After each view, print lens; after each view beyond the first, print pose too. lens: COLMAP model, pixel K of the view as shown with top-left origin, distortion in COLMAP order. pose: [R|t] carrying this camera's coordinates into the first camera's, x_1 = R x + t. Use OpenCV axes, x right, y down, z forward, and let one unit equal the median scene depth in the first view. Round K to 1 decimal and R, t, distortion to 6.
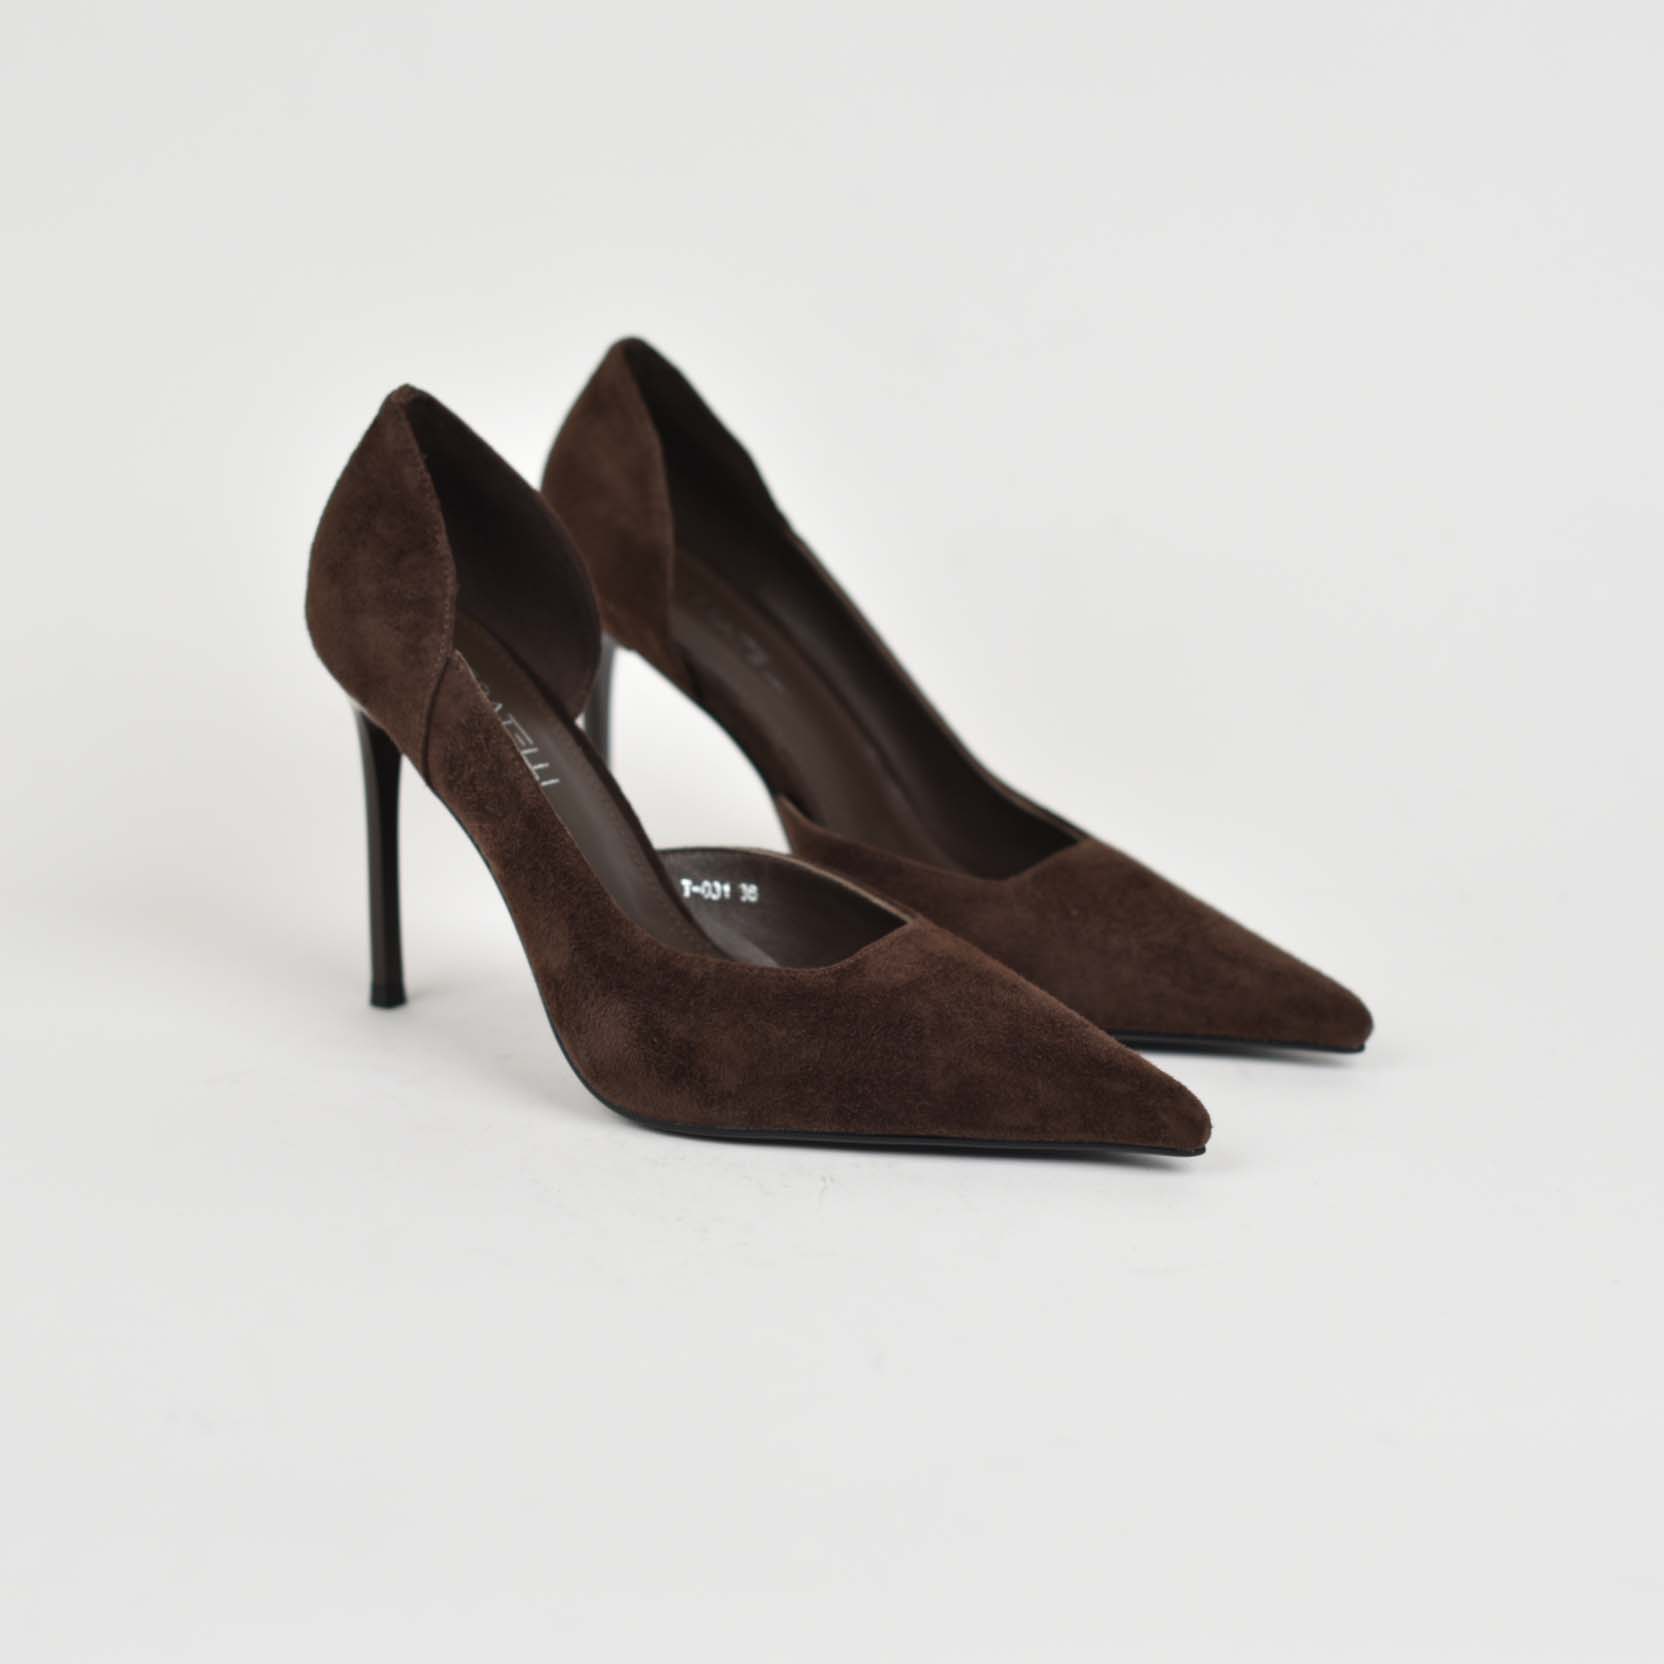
lens RADIAL K [[4560.1, 0, 832.0], [0, 4560.1, 832.0], [0, 0, 1]] dist [-0.003203, -0.150045]
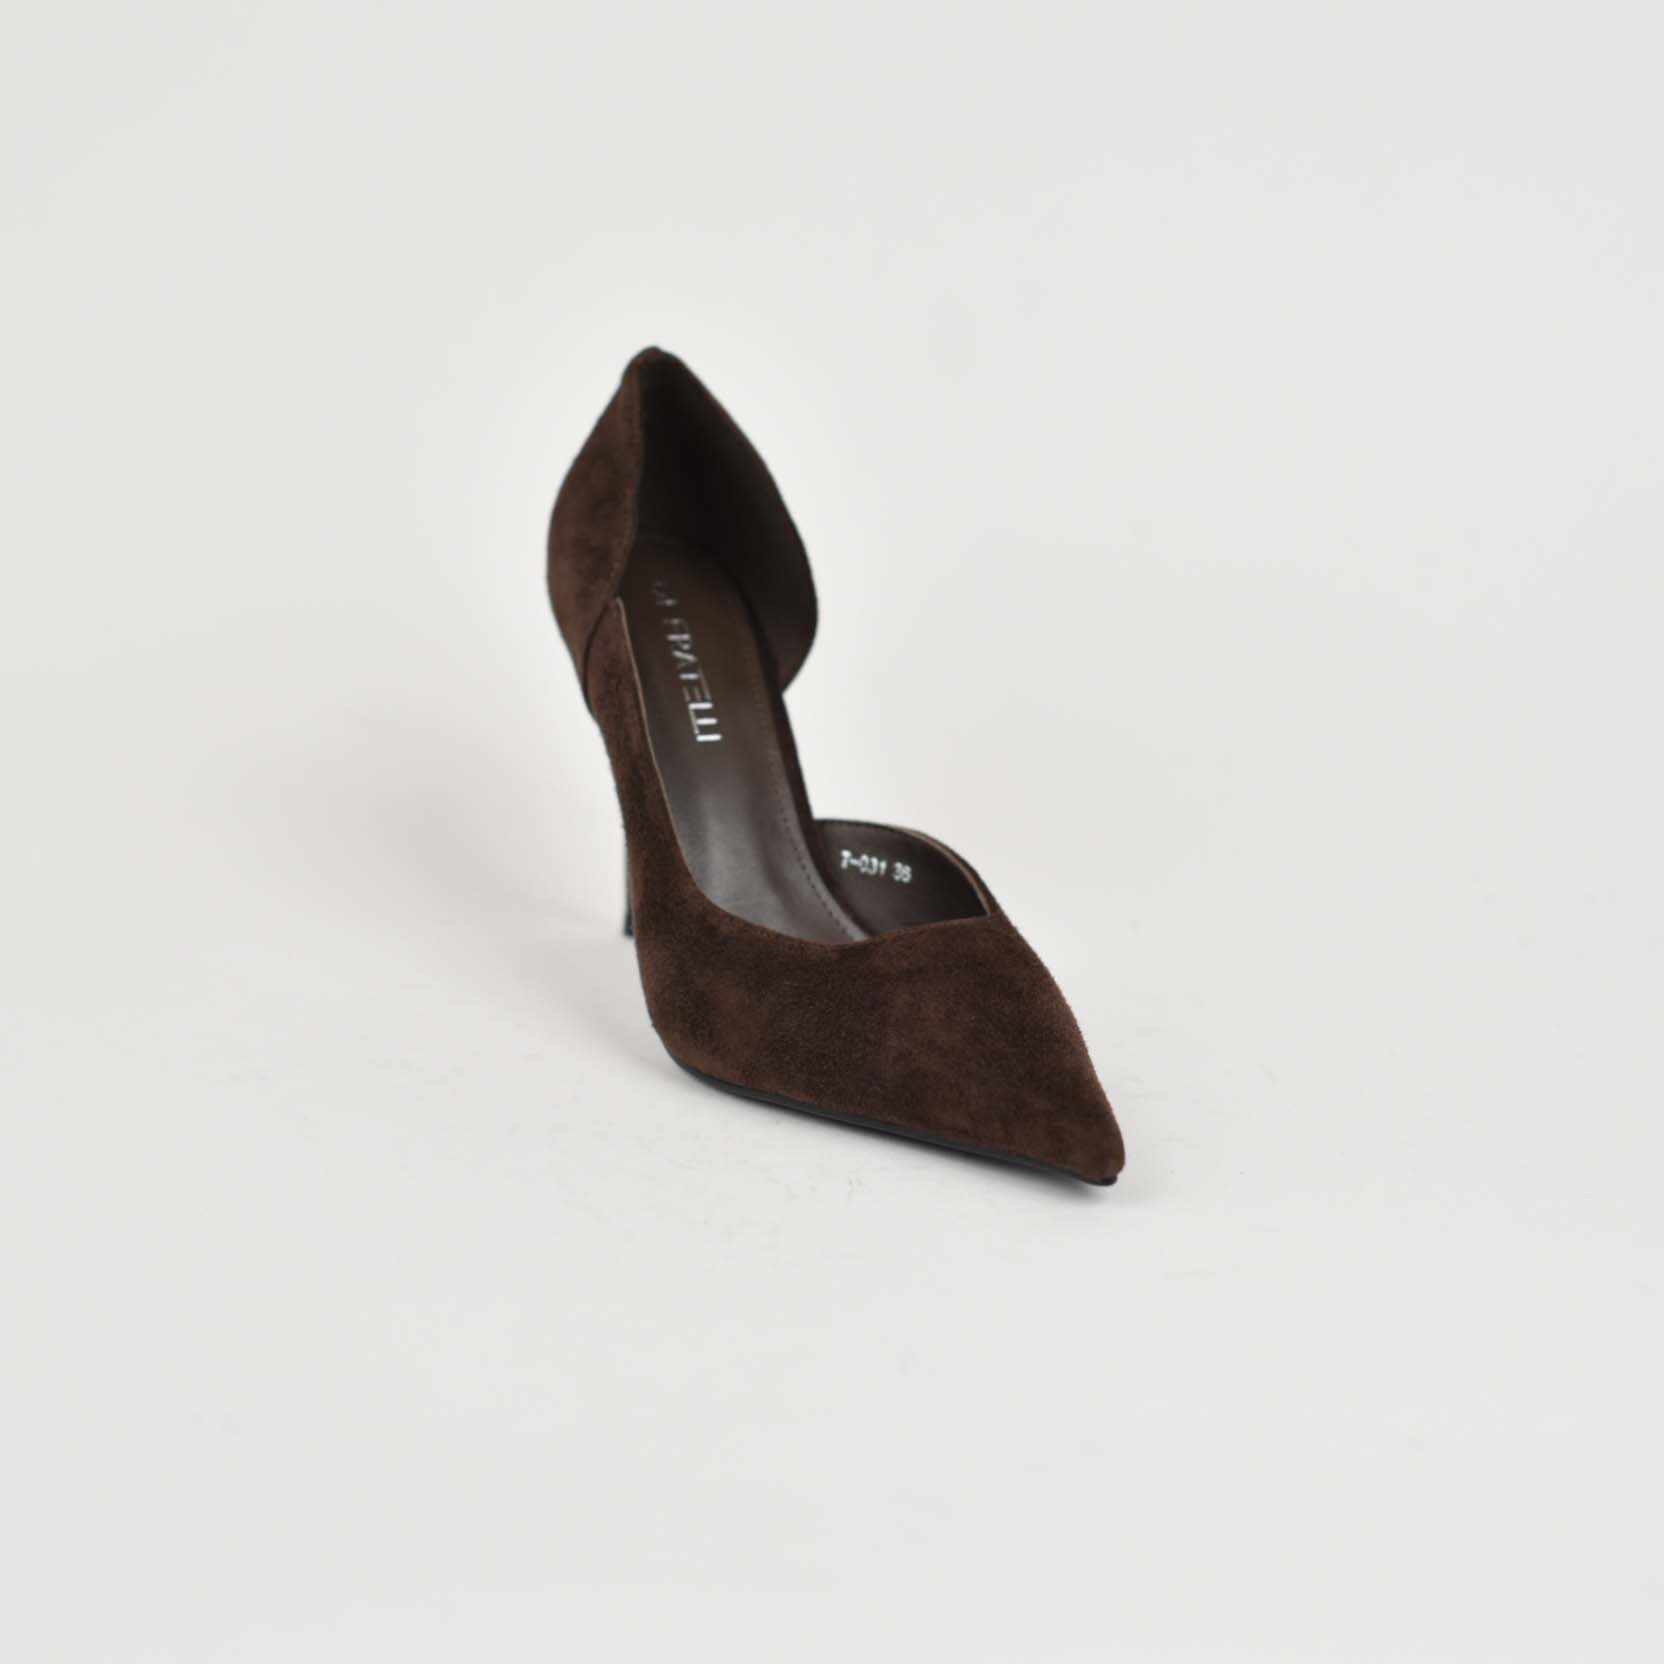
lens RADIAL K [[4560.1, 0, 832.0], [0, 4560.1, 832.0], [0, 0, 1]] dist [-0.003203, -0.150045]
pose [[0.872362, 0.136818, -0.469324, 0.465053], [-0.139304, 0.989807, 0.029617, -0.024734], [0.468592, 0.039541, 0.882529, 0.097721]]
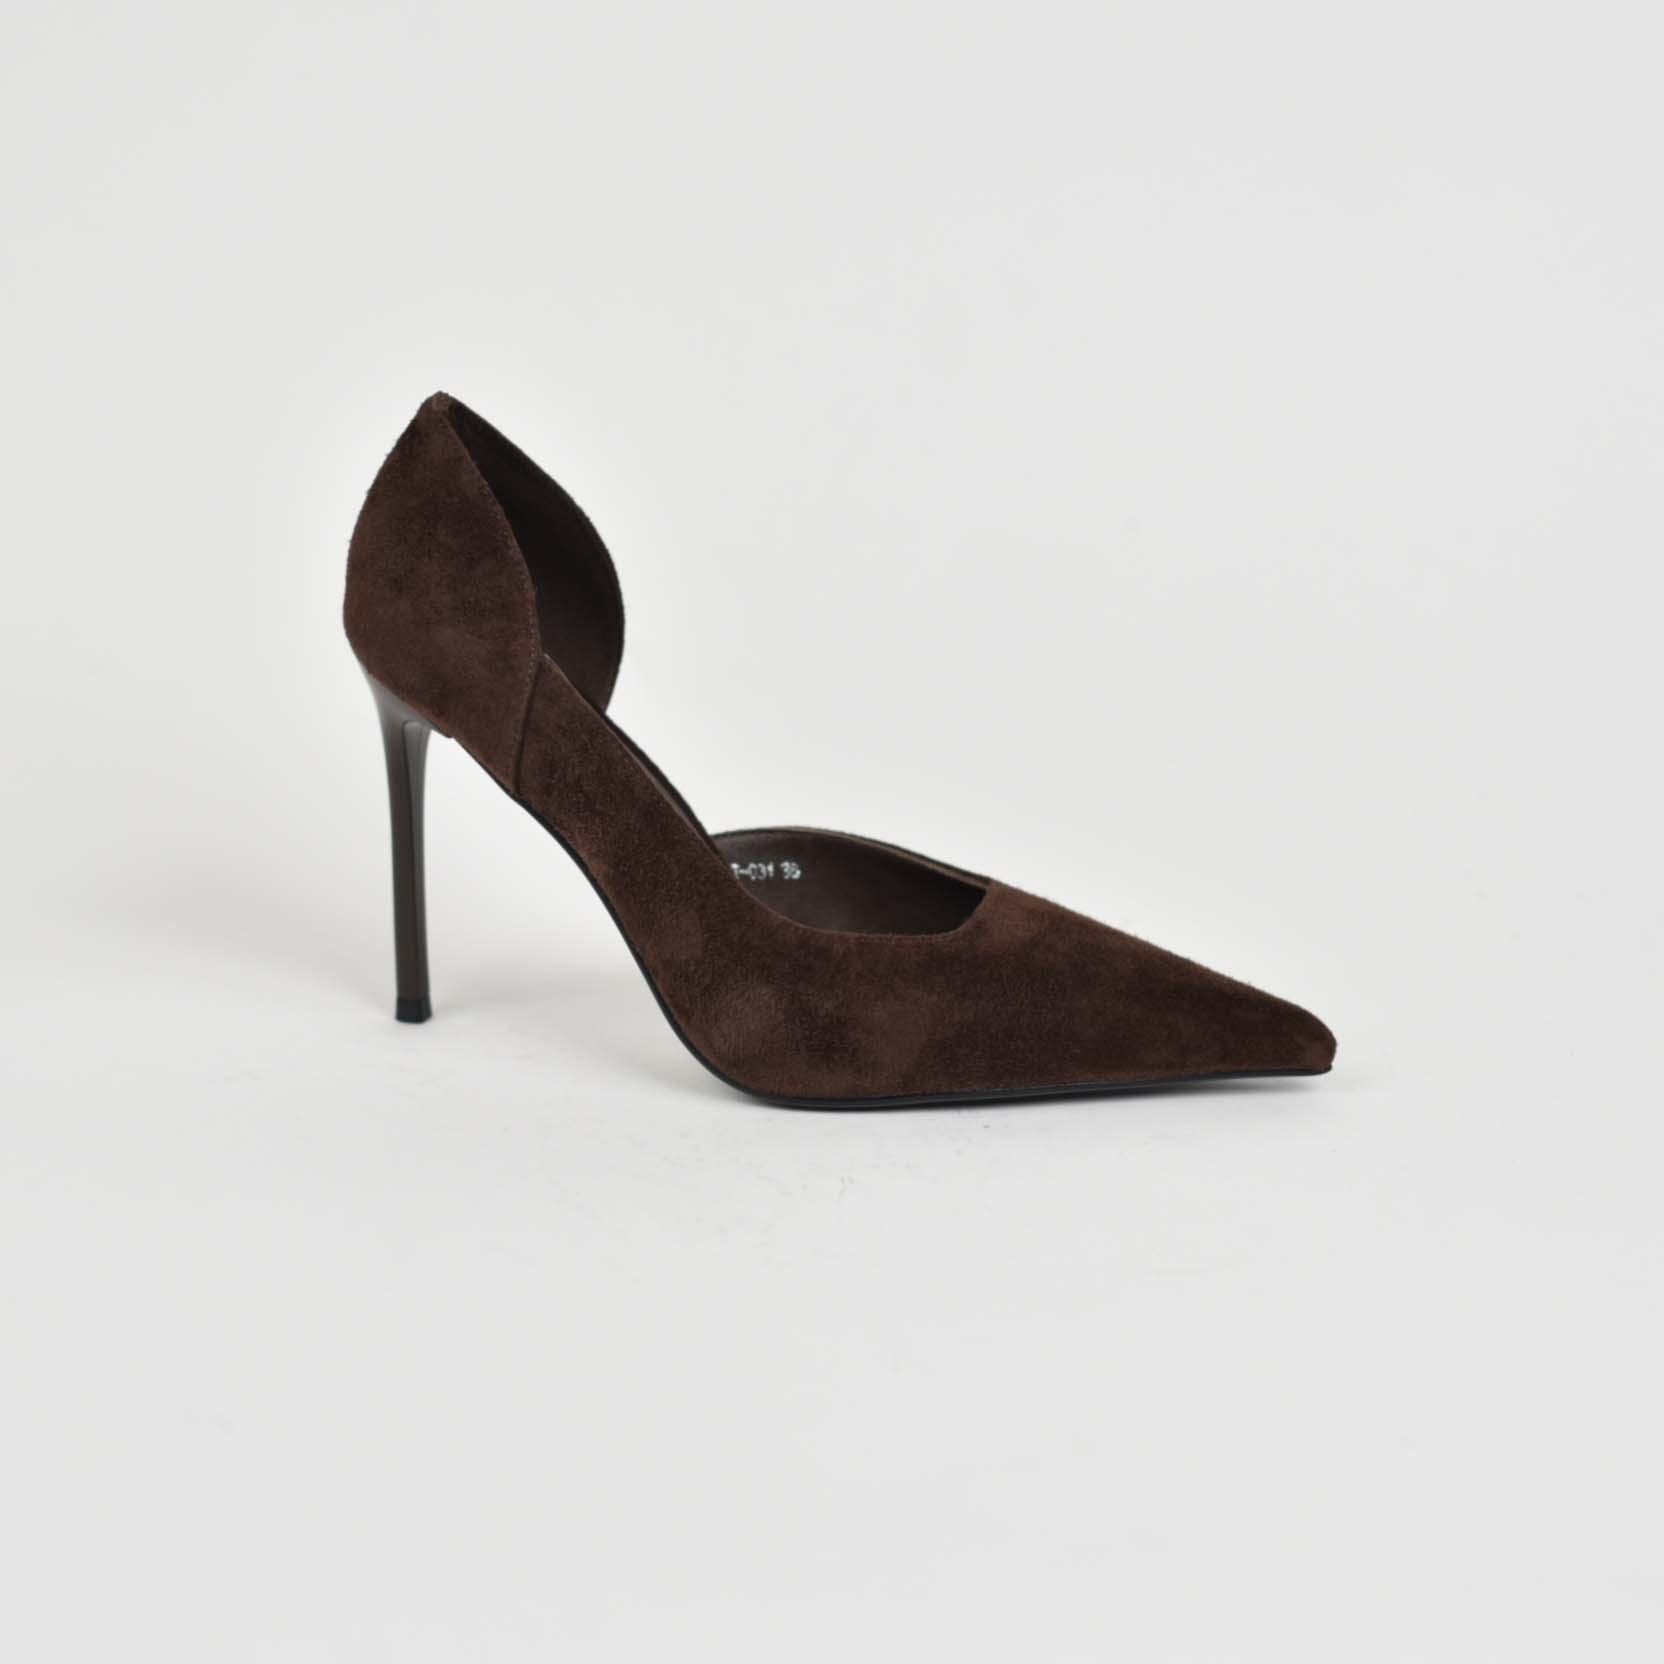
lens RADIAL K [[4560.1, 0, 832.0], [0, 4560.1, 832.0], [0, 0, 1]] dist [-0.003203, -0.150045]
pose [[0.948829, -0.090958, 0.302409, -0.330962], [0.089163, 0.995821, 0.019767, -0.015152], [-0.302943, 0.008208, 0.952973, 0.028409]]
